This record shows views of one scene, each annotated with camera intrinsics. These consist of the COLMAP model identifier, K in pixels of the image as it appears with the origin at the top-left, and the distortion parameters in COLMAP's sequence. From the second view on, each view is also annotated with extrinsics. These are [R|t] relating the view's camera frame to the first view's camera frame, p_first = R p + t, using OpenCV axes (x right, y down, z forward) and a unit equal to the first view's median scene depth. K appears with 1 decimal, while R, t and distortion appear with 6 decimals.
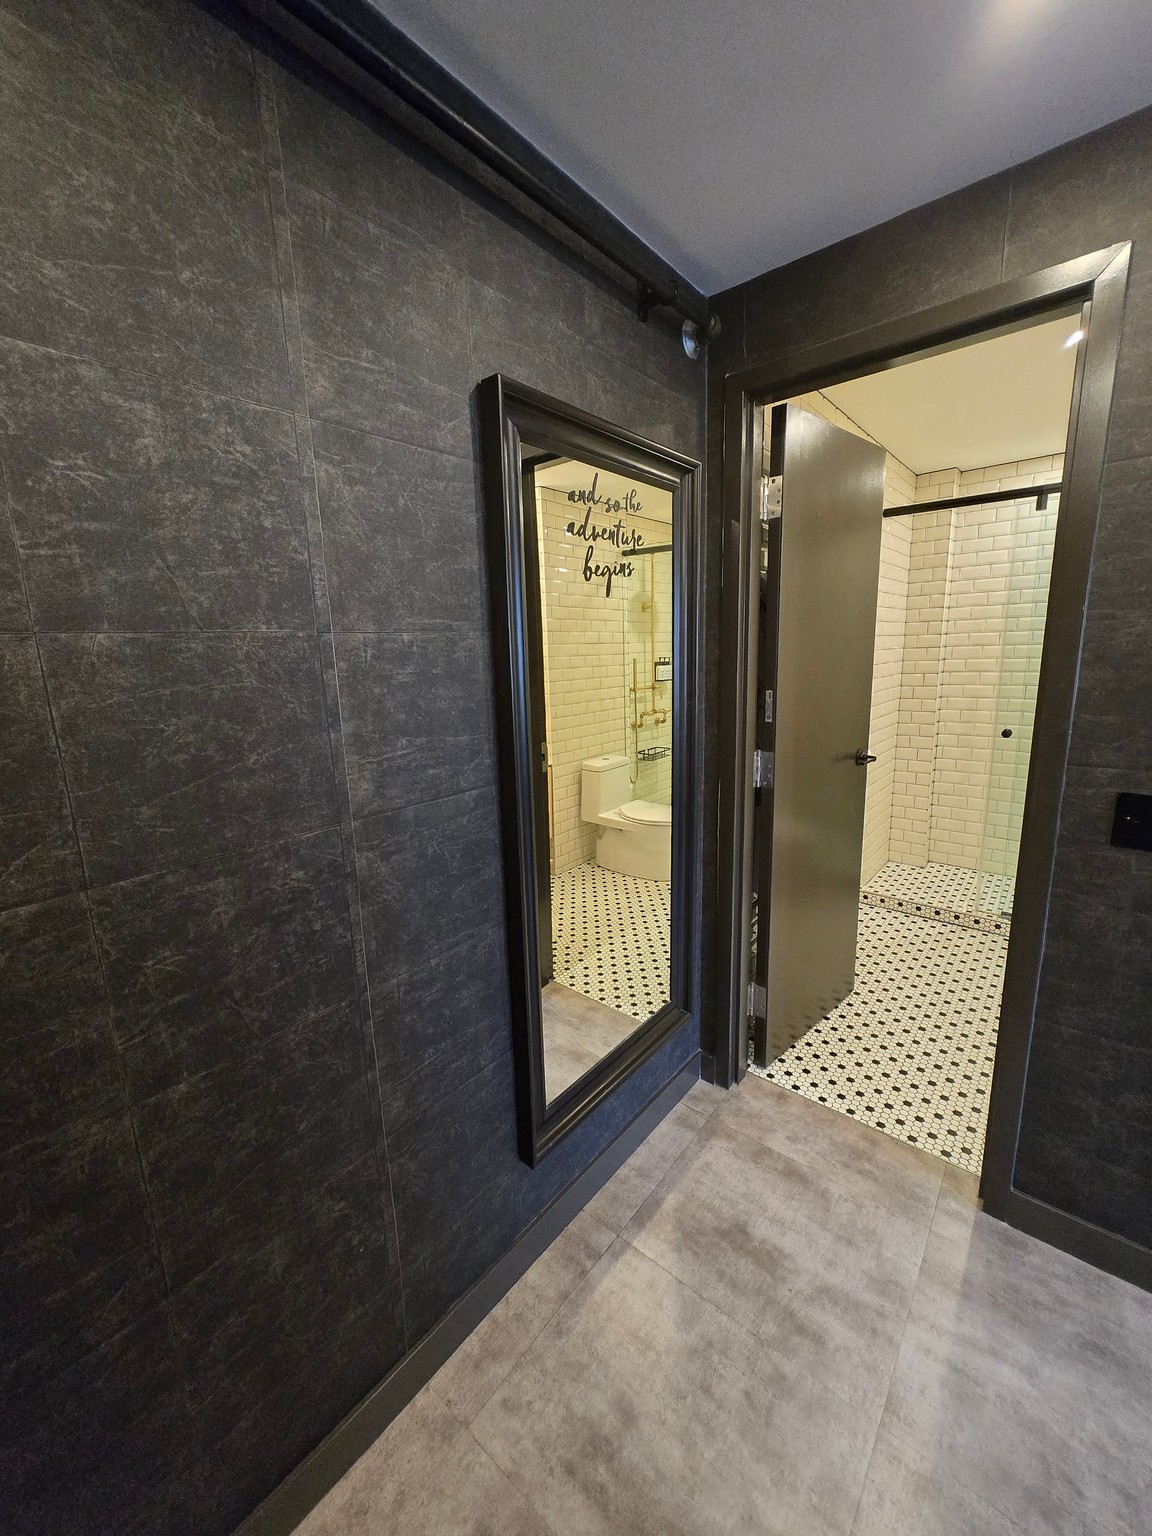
lens RADIAL K [[601.2, 0, 571.6], [0, 601.2, 762.3], [0, 0, 1]] dist [0.000642, -0.000590]
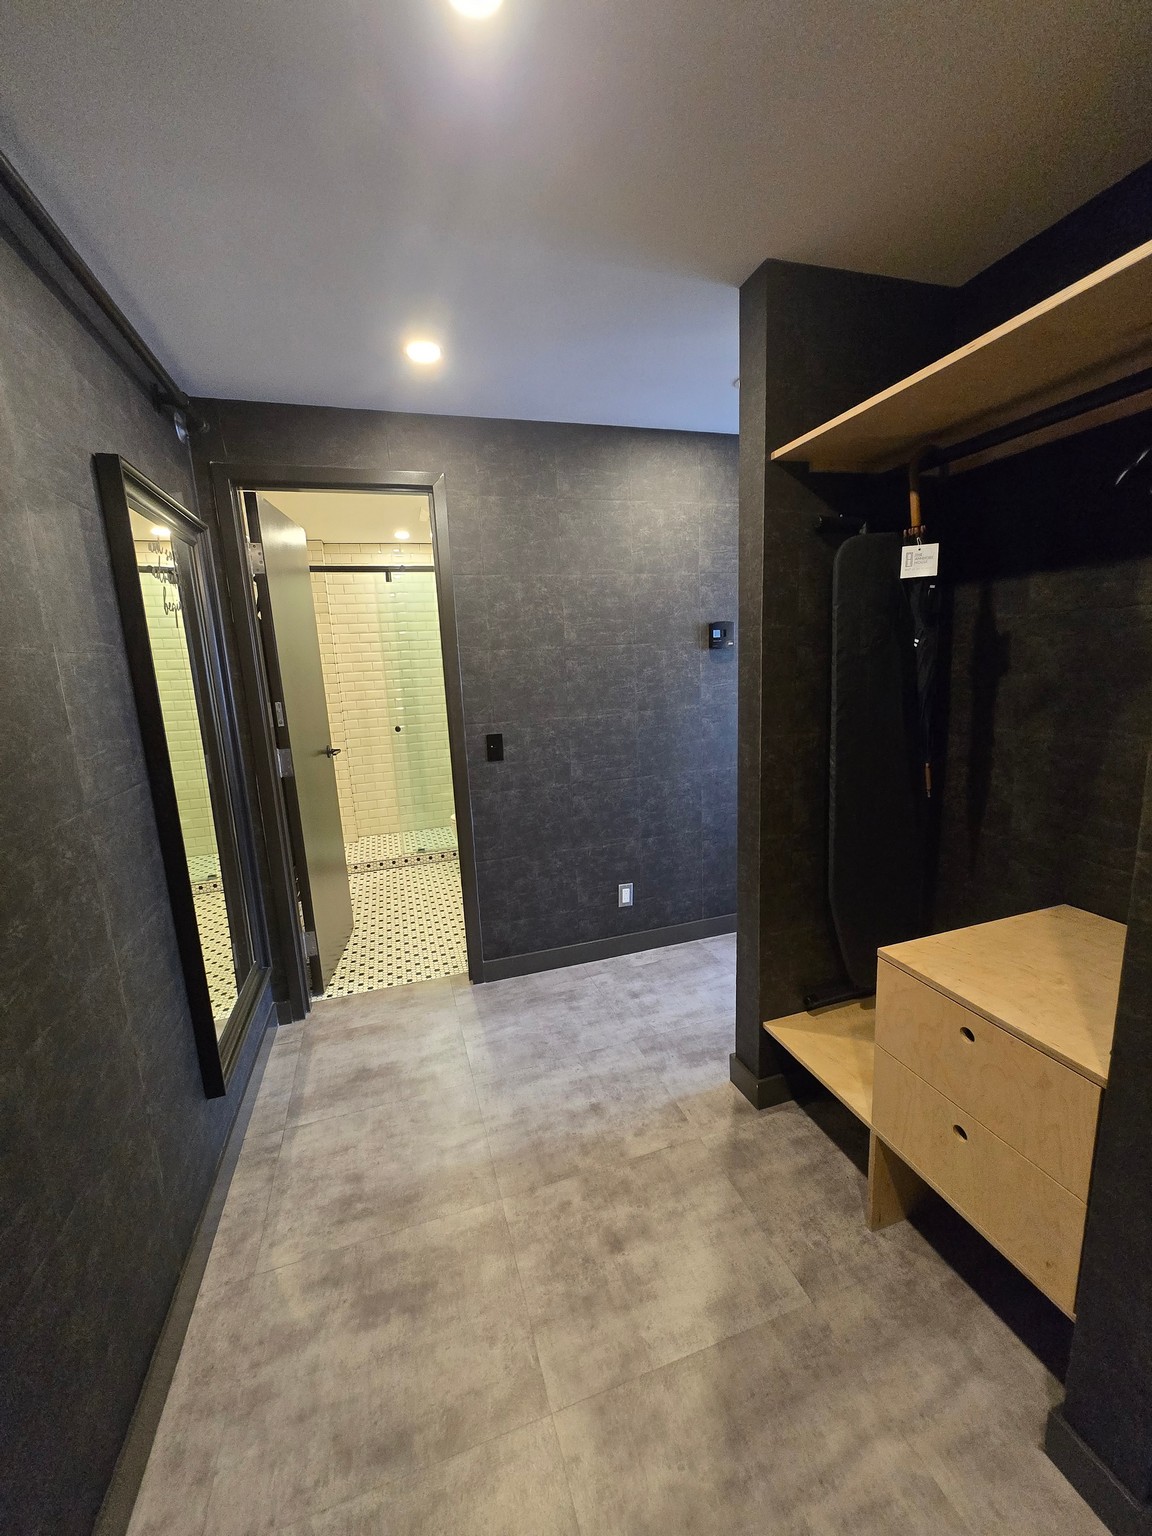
lens RADIAL K [[601.2, 0, 576.5], [0, 601.2, 768.3], [0, 0, 1]] dist [0.000642, -0.000590]
pose [[0.530153, -0.148810, 0.834741, -0.527289], [0.187618, 0.980664, 0.055666, 0.084646], [-0.826884, 0.127101, 0.547821, -0.291043]]
